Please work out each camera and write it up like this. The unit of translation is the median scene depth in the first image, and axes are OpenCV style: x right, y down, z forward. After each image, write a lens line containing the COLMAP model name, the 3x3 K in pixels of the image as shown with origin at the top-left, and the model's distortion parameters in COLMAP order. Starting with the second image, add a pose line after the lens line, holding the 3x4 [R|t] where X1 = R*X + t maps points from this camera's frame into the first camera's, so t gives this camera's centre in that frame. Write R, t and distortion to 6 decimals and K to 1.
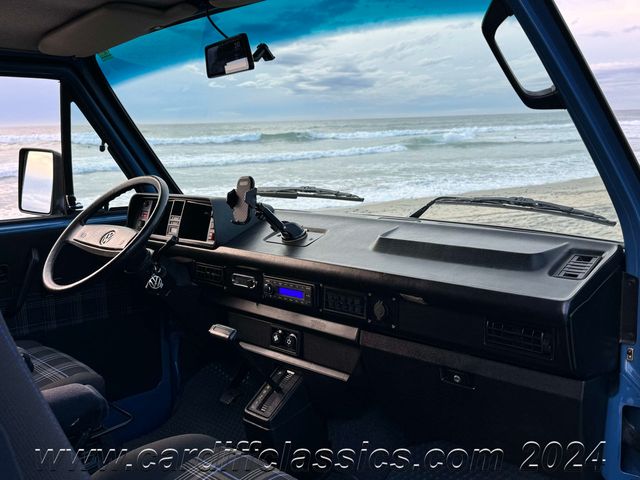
lens RADIAL K [[612.9, 0, 320.0], [0, 612.9, 240.0], [0, 0, 1]] dist [0.209330, -0.448562]
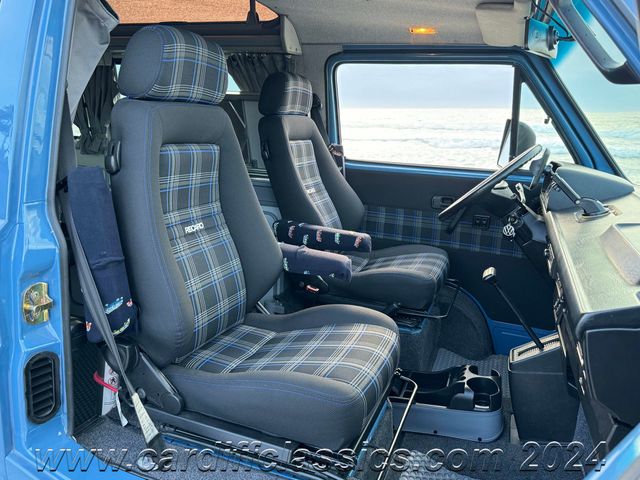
lens RADIAL K [[518.5, 0, 320.0], [0, 518.5, 240.0], [0, 0, 1]] dist [0.146804, -0.309048]
pose [[0.416902, 0.257034, -0.871852, 0.491290], [-0.196345, 0.962005, 0.189724, -0.037947], [0.887491, 0.092088, 0.451530, 0.197662]]
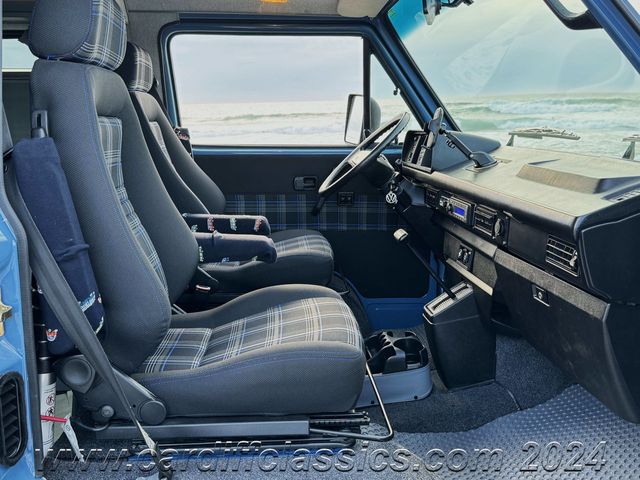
lens RADIAL K [[612.9, 0, 320.0], [0, 612.9, 240.0], [0, 0, 1]] dist [0.209330, -0.448562]
pose [[0.757715, 0.152838, -0.634436, 0.425958], [-0.120102, 0.988241, 0.094632, 0.051470], [0.641439, 0.004493, 0.767161, -0.045294]]
